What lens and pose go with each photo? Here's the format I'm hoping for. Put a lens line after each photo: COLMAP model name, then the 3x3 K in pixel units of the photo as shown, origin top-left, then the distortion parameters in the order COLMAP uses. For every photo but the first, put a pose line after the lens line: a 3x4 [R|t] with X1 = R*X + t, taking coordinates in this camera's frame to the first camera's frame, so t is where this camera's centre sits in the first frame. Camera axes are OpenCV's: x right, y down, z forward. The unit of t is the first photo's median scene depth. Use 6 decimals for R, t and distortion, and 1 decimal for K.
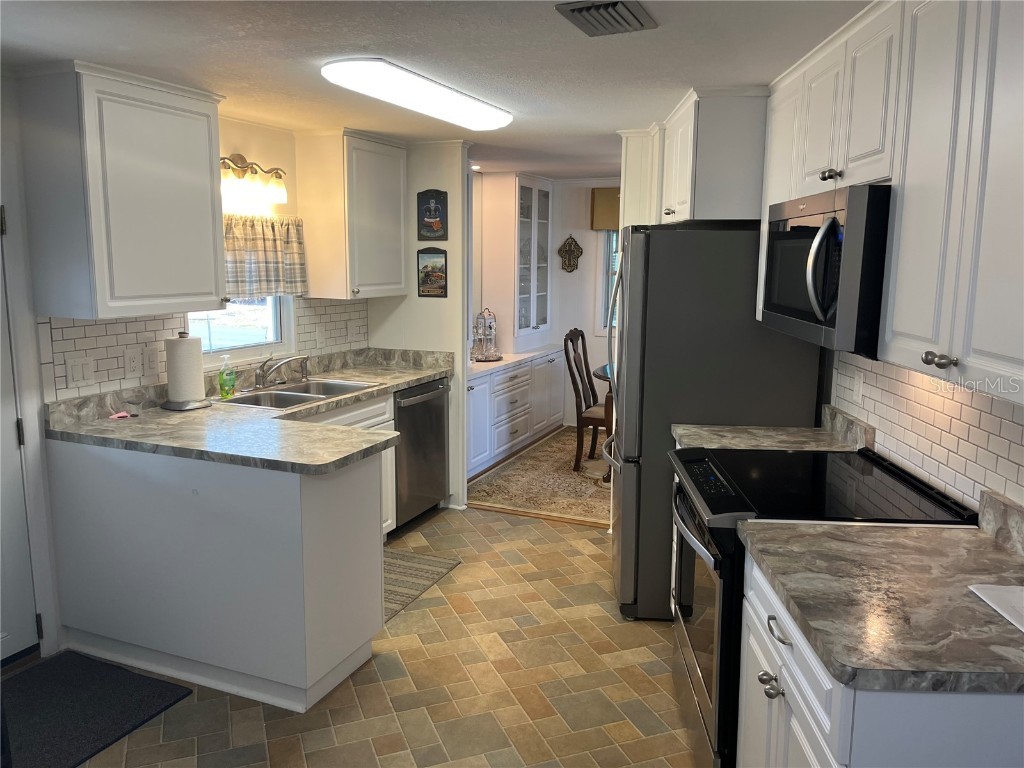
lens RADIAL K [[777.5, 0, 507.4], [0, 777.5, 377.1], [0, 0, 1]] dist [0.075147, -0.105875]
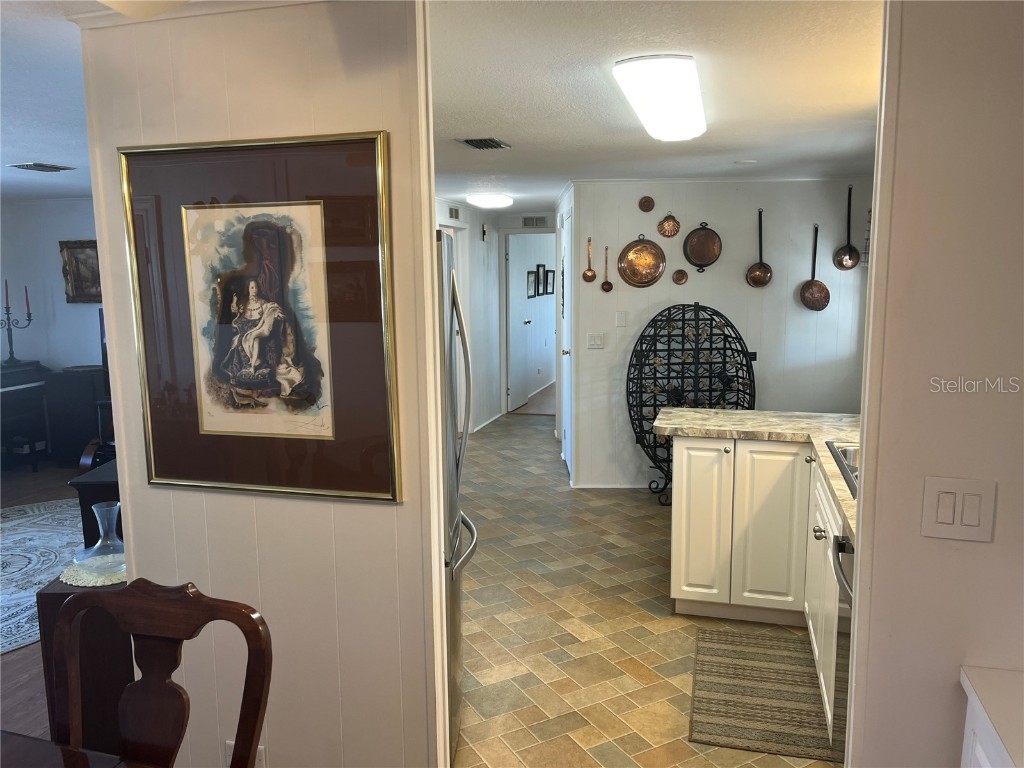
lens RADIAL K [[777.5, 0, 518.1], [0, 777.5, 386.0], [0, 0, 1]] dist [0.075147, -0.105875]
pose [[-0.989371, 0.023856, -0.143444, 0.197973], [-0.019502, 0.955771, 0.293466, -0.277576], [0.144101, 0.293144, -0.945146, 1.766175]]
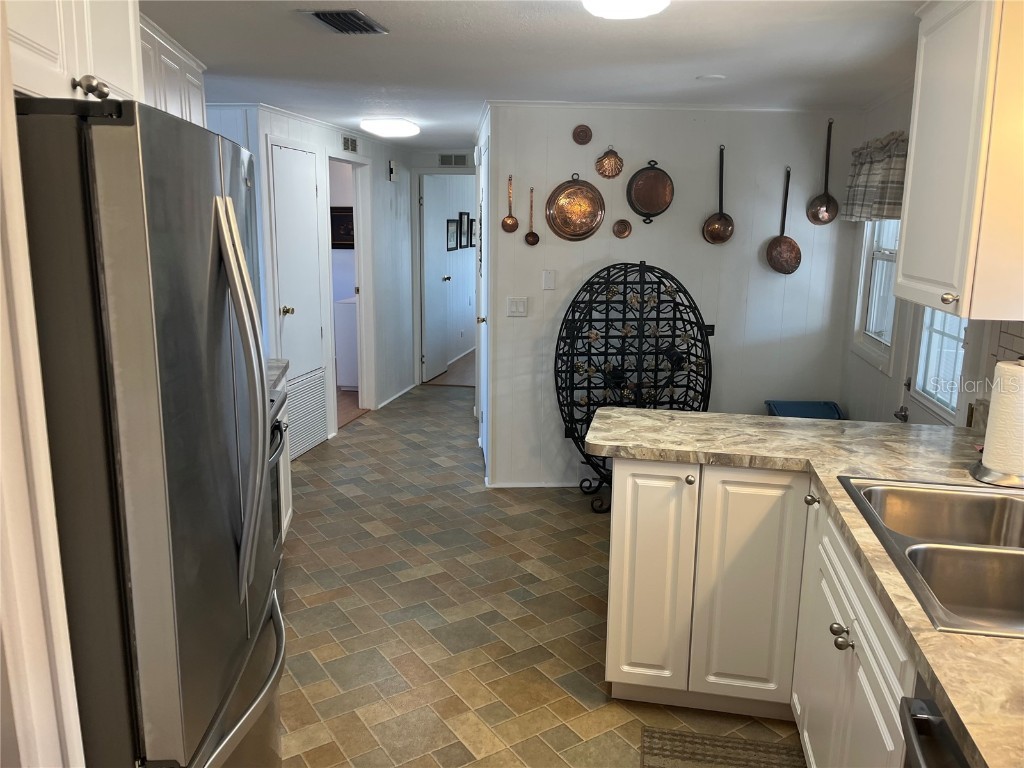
lens RADIAL K [[777.5, 0, 518.2], [0, 777.5, 380.7], [0, 0, 1]] dist [0.075147, -0.105875]
pose [[-0.974654, 0.025095, -0.222305, 0.093625], [-0.053375, 0.938909, 0.340000, -0.220884], [0.217257, 0.343248, -0.913772, 1.458990]]
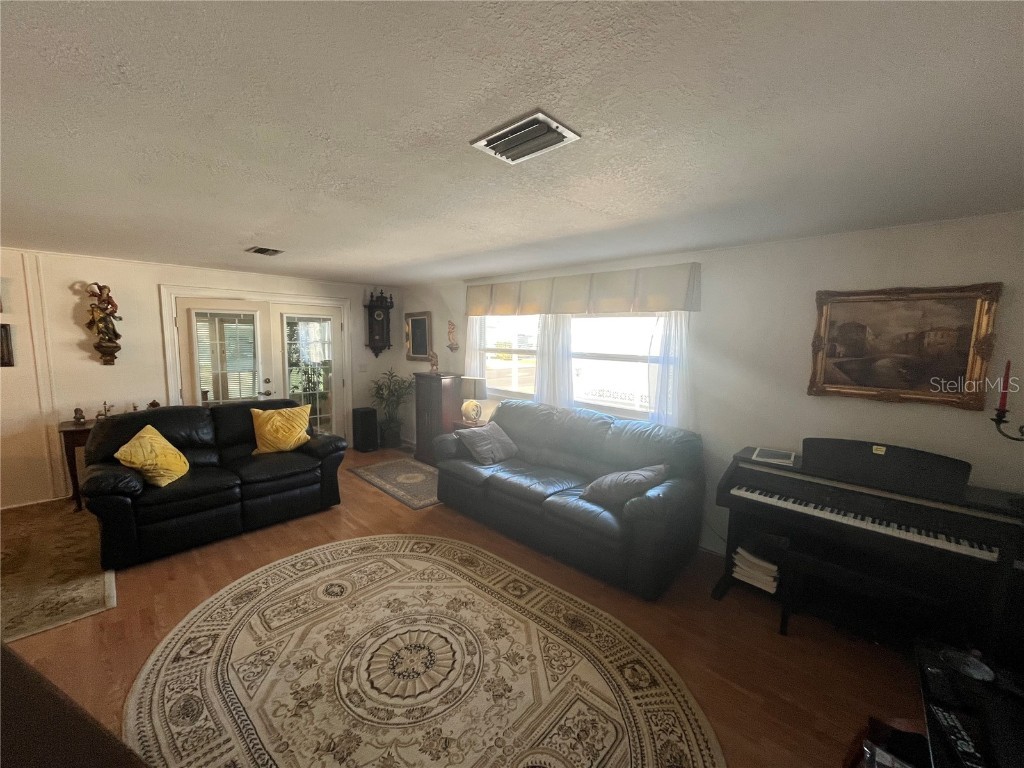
lens RADIAL K [[413.2, 0, 510.6], [0, 413.2, 382.9], [0, 0, 1]] dist [-0.003072, -0.000152]
pose [[0.358661, -0.106886, 0.927328, 0.408501], [0.128584, 0.989610, 0.064332, -0.030228], [-0.924569, 0.096166, 0.368679, 0.186653]]
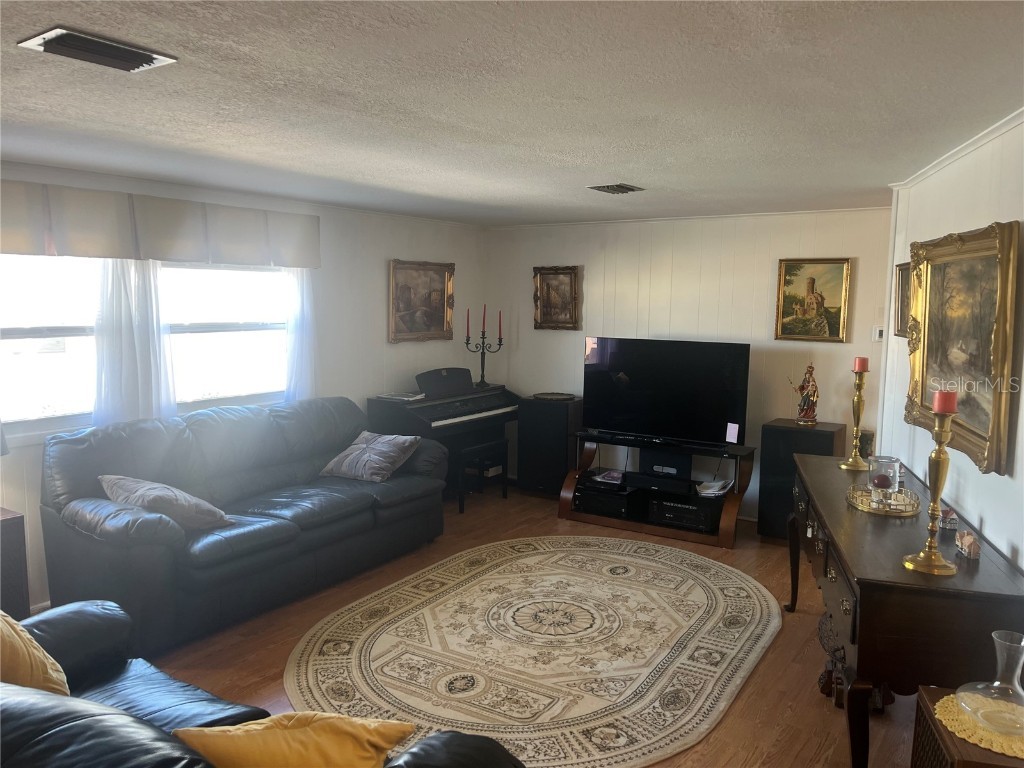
lens RADIAL K [[777.5, 0, 509.6], [0, 777.5, 383.8], [0, 0, 1]] dist [0.075147, -0.105875]
pose [[-0.982491, -0.037566, 0.182484, 0.719851], [0.012180, 0.964416, 0.264107, -0.256673], [-0.185912, 0.261705, -0.947073, 1.566323]]
